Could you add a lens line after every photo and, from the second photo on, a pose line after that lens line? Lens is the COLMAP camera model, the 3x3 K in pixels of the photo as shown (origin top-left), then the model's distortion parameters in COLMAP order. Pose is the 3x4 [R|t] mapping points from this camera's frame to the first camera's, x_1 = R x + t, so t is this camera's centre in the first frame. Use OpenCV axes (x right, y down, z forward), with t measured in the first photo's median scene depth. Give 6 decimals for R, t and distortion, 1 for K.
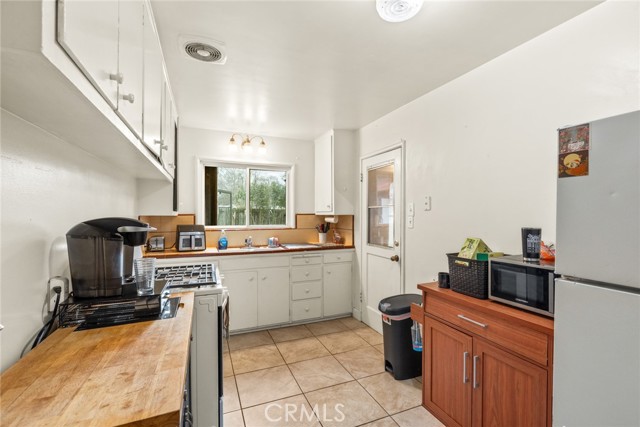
lens RADIAL K [[292.1, 0, 322.5], [0, 292.1, 213.5], [0, 0, 1]] dist [0.012857, -0.000122]
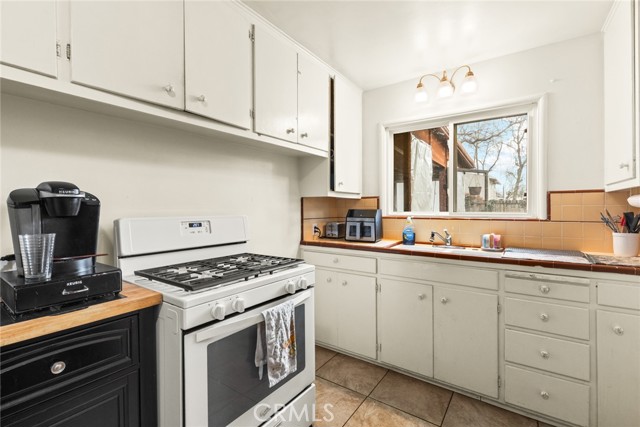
lens RADIAL K [[292.1, 0, 318.3], [0, 292.1, 210.4], [0, 0, 1]] dist [0.012857, -0.000122]
pose [[0.527610, 0.002459, -0.849483, 0.149651], [0.001584, 0.999991, 0.003878, 0.035958], [0.849485, -0.003391, 0.527601, 0.442935]]
